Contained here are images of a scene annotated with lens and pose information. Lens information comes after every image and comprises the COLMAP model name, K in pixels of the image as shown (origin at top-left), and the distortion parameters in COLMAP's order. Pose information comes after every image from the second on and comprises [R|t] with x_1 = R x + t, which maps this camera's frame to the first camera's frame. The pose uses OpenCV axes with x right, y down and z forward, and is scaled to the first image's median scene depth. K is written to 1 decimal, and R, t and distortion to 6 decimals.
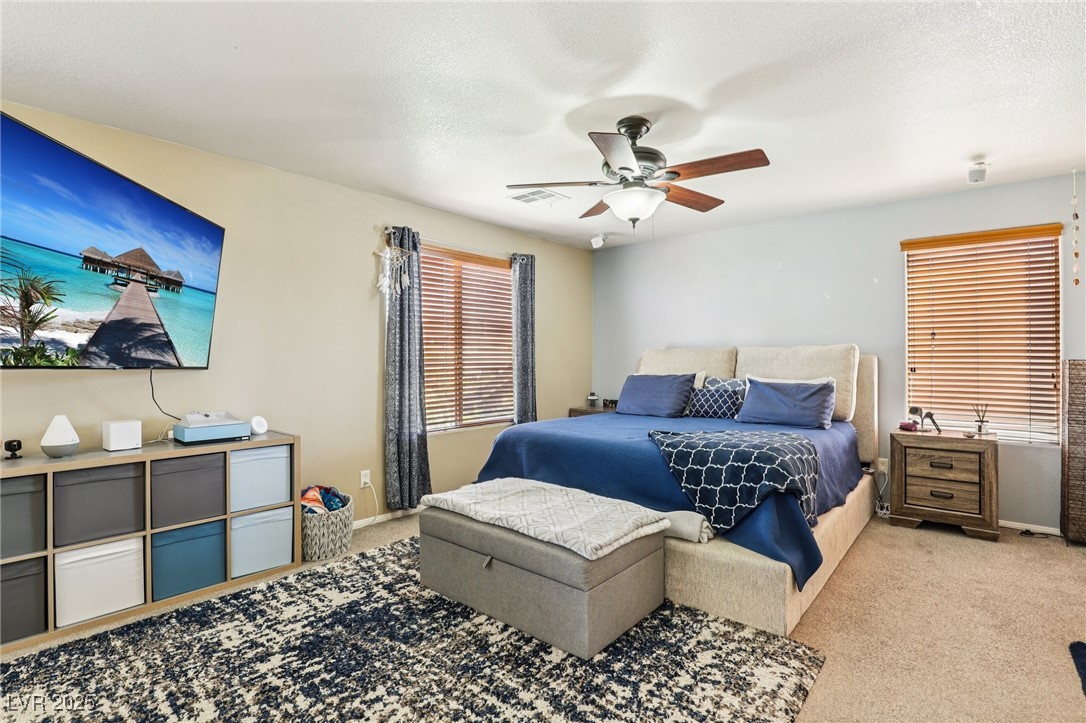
lens RADIAL K [[521.9, 0, 541.4], [0, 521.9, 353.0], [0, 0, 1]] dist [-0.047724, 0.014554]
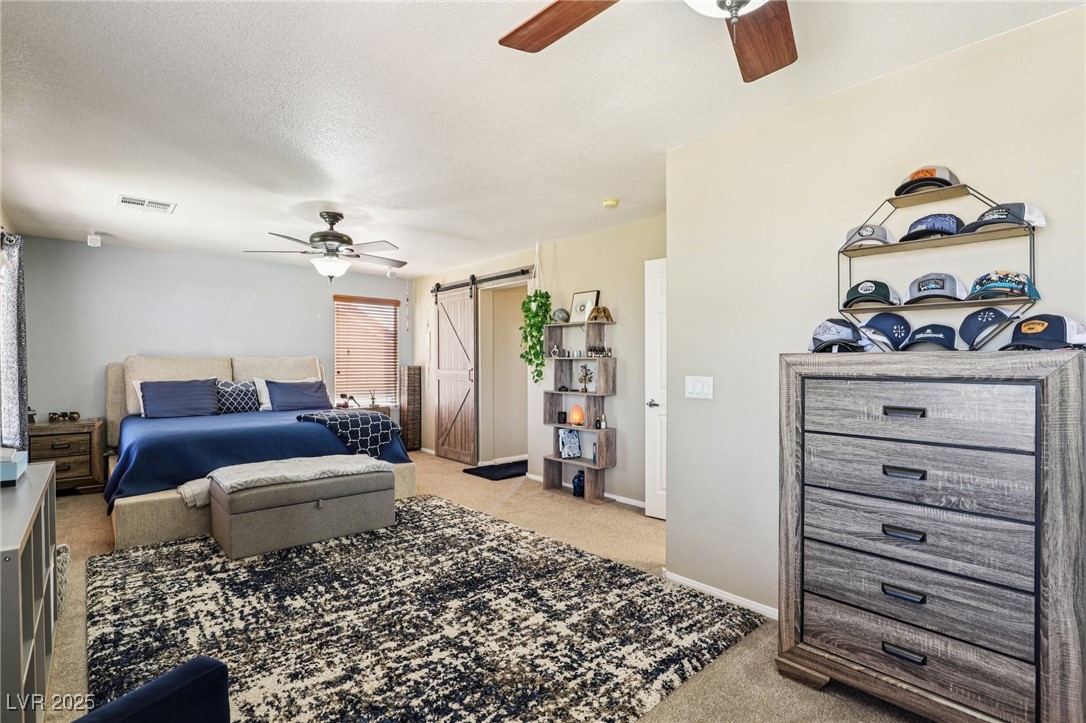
lens RADIAL K [[521.9, 0, 541.4], [0, 521.9, 353.0], [0, 0, 1]] dist [-0.047724, 0.014554]
pose [[0.125510, 0.024304, 0.991795, -1.470553], [-0.007176, 0.999696, -0.023589, 0.008145], [-0.992066, -0.004156, 0.125647, 0.195301]]
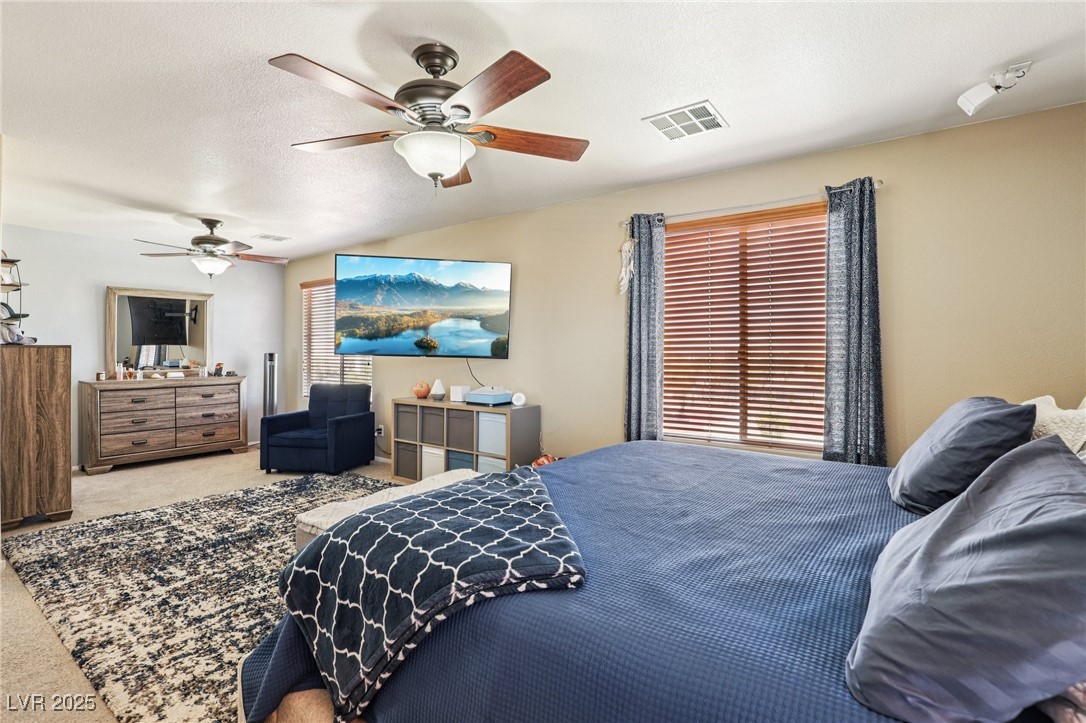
lens RADIAL K [[506.5, 0, 542.0], [0, 506.5, 351.8], [0, 0, 1]] dist [-0.045154, 0.013970]
pose [[0.082911, 0.009009, -0.996516, 1.075383], [0.006418, 0.999934, 0.009574, -0.001980], [0.996536, -0.007189, 0.082848, 1.244430]]
